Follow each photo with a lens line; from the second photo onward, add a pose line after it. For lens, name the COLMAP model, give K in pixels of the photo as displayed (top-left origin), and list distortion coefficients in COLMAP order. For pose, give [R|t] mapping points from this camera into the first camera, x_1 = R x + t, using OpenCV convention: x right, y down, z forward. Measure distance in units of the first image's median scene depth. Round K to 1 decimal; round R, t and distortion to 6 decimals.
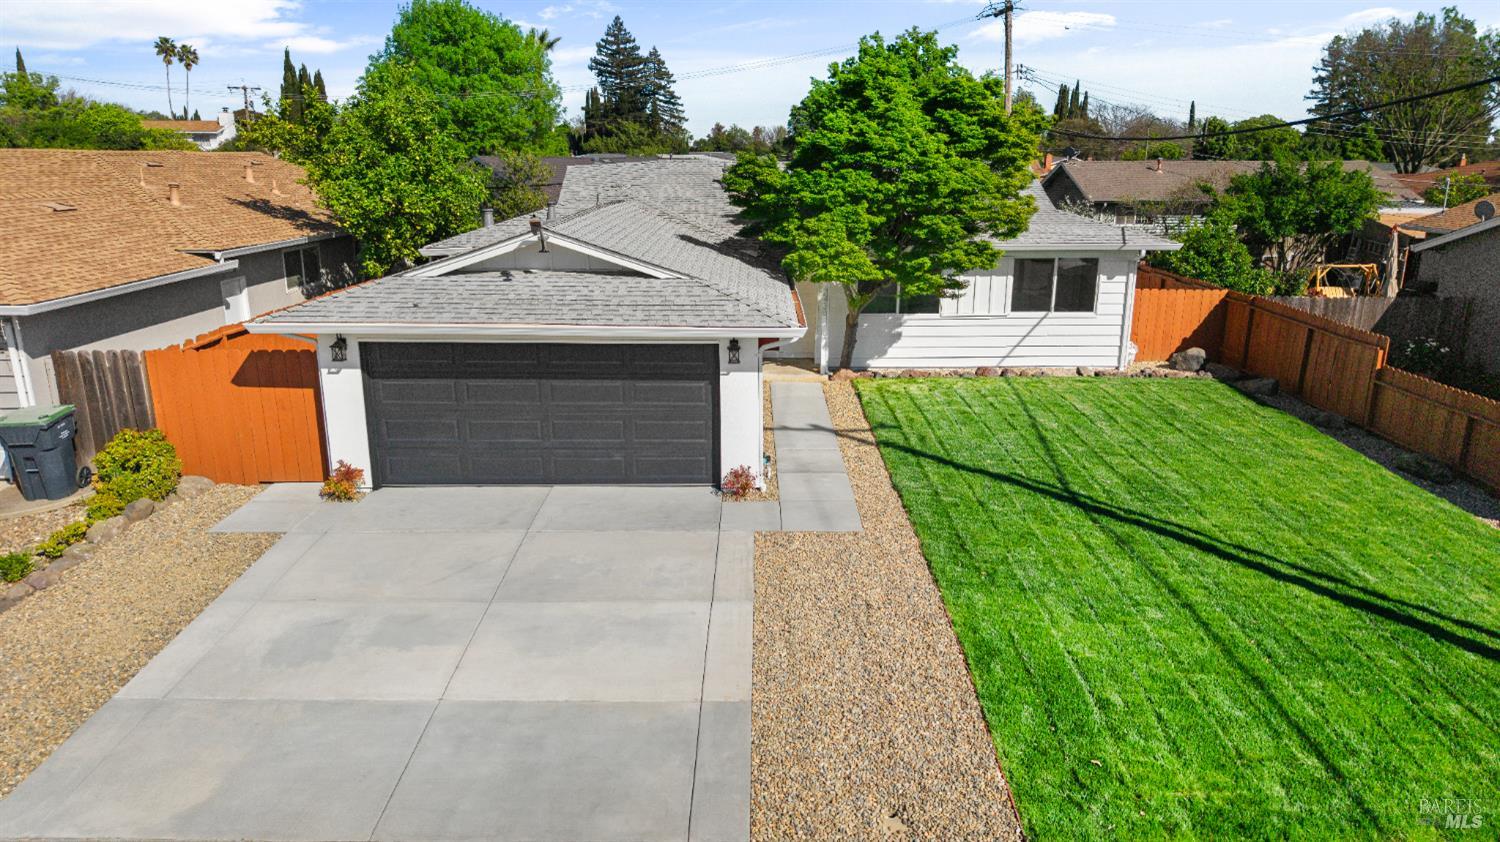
lens RADIAL K [[1014.0, 0, 747.7], [0, 1014.0, 418.1], [0, 0, 1]] dist [0.005716, -0.002823]
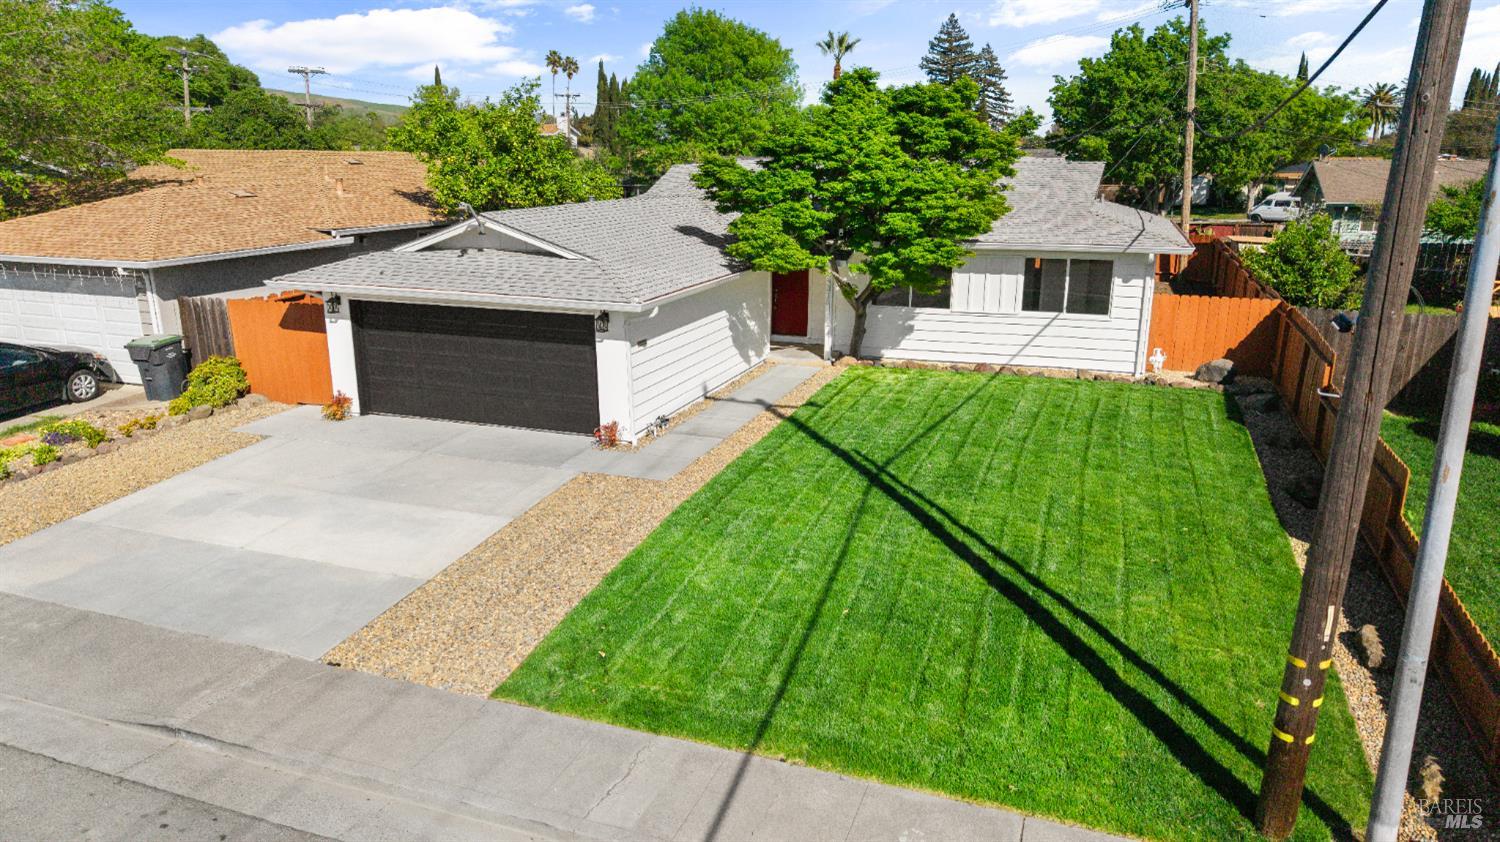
lens RADIAL K [[1009.7, 0, 748.3], [0, 1009.7, 423.3], [0, 0, 1]] dist [0.032164, -0.039570]
pose [[0.940892, 0.087055, -0.327328, 0.442220], [-0.084698, 0.996175, 0.021477, 0.010207], [0.327946, 0.007517, 0.944667, -0.050866]]
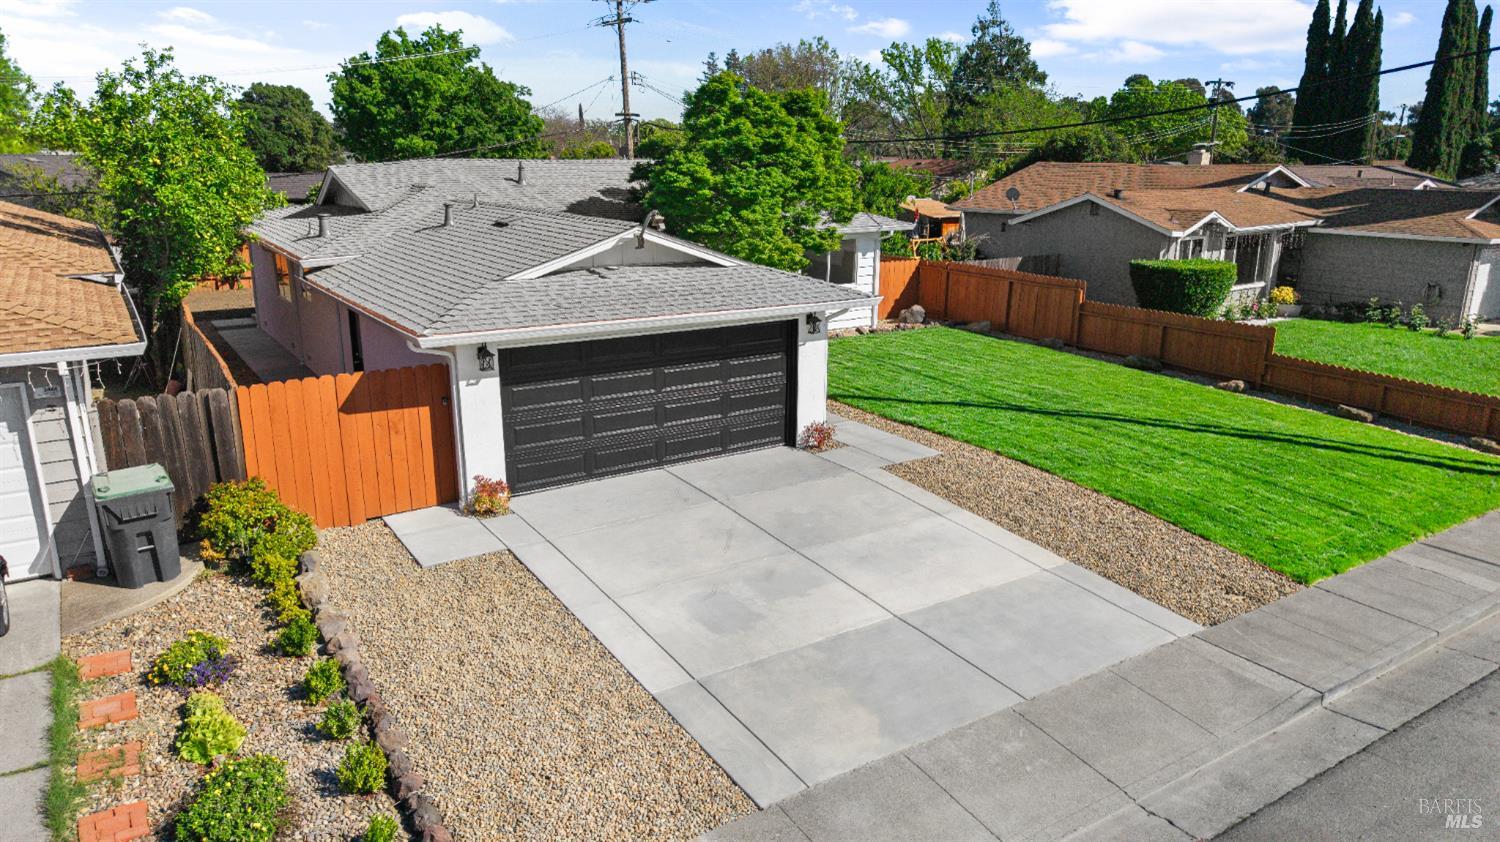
lens RADIAL K [[1009.7, 0, 748.3], [0, 1009.7, 423.3], [0, 0, 1]] dist [0.032164, -0.039570]
pose [[0.831415, -0.142941, 0.536952, -0.584166], [0.139749, 0.989075, 0.046913, -0.013816], [-0.537791, 0.036035, 0.842307, 0.049407]]
